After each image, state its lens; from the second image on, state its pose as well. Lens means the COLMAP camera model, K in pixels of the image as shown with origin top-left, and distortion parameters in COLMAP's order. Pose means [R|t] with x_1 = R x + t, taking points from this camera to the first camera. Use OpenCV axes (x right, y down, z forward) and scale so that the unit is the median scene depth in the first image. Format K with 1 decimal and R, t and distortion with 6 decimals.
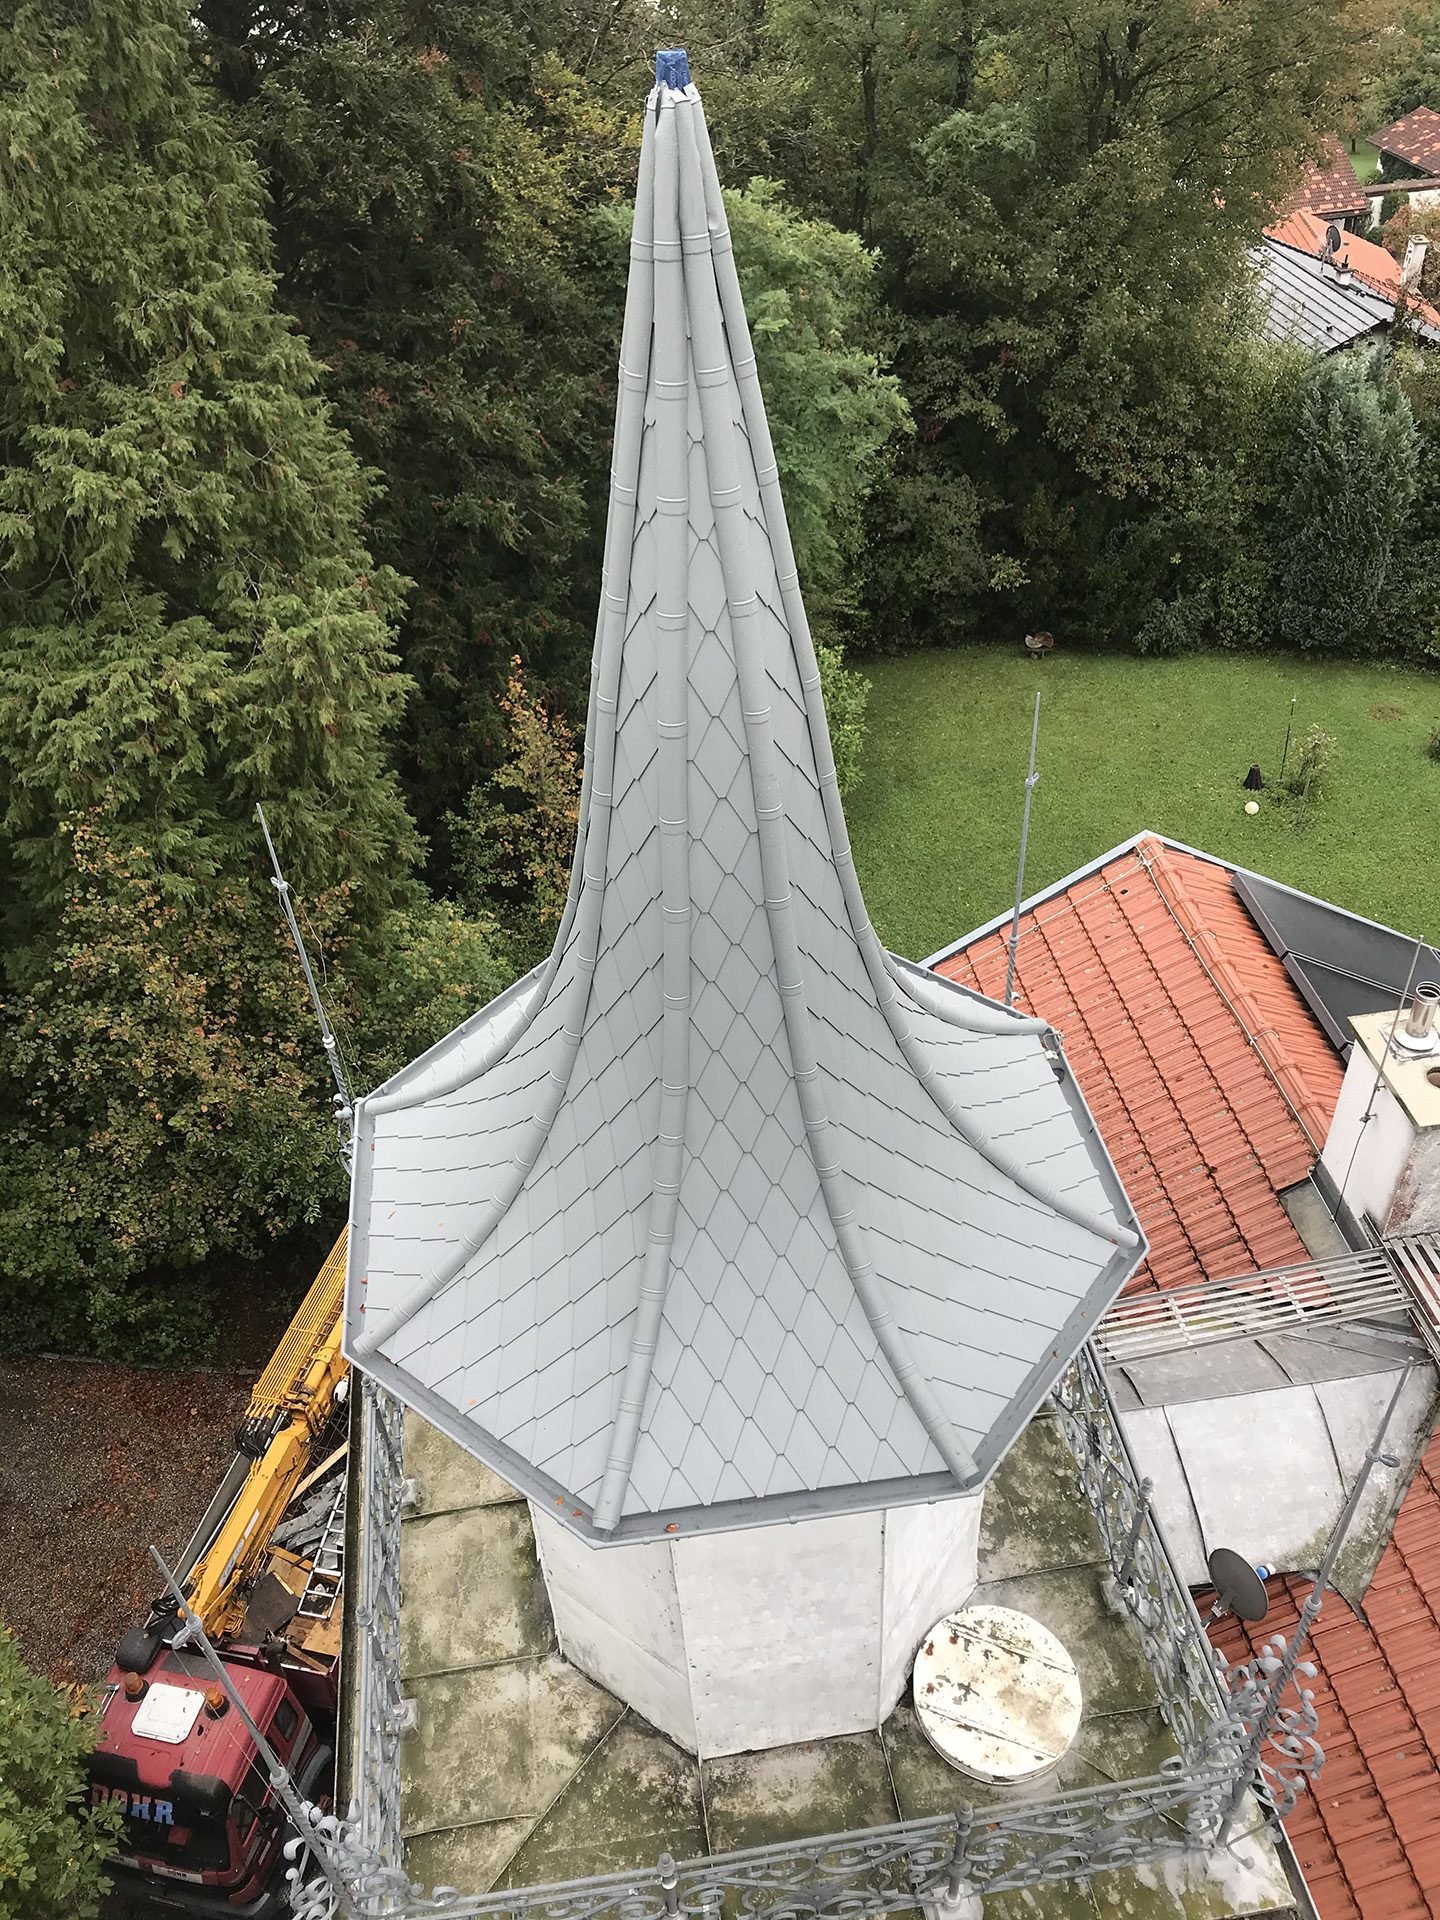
lens RADIAL K [[1503.7, 0, 743.0], [0, 1503.7, 958.1], [0, 0, 1]] dist [0.009134, 0.007138]
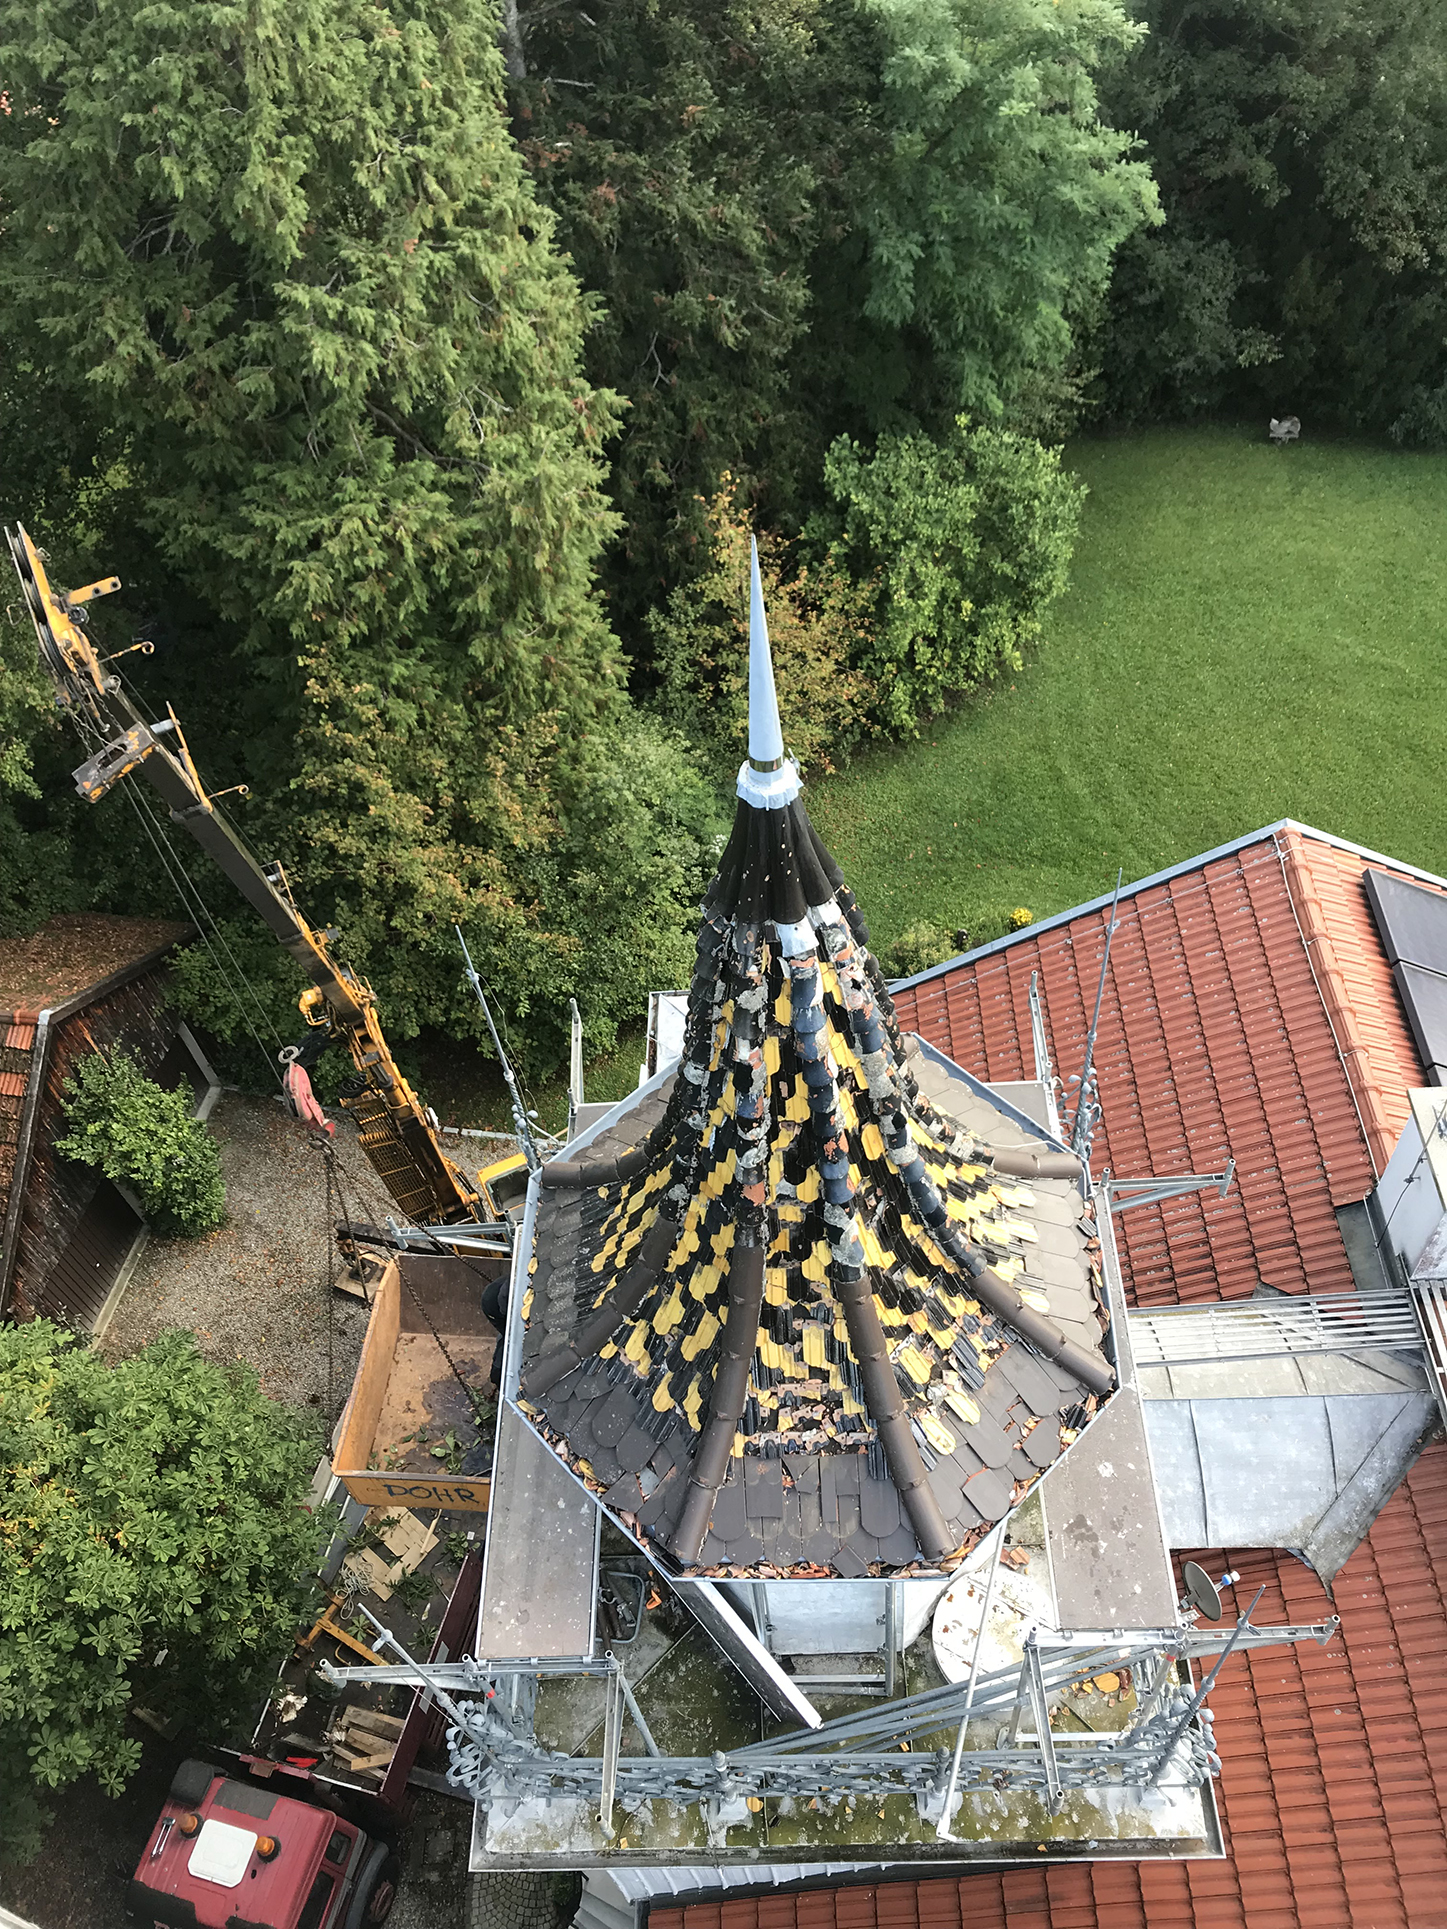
lens RADIAL K [[1510.8, 0, 746.6], [0, 1510.8, 962.6], [0, 0, 1]] dist [0.009134, 0.007138]
pose [[0.988481, 0.090893, -0.121010, 0.020071], [-0.065326, 0.977494, 0.200595, -0.109221], [0.136520, -0.190380, 0.972172, -0.060996]]
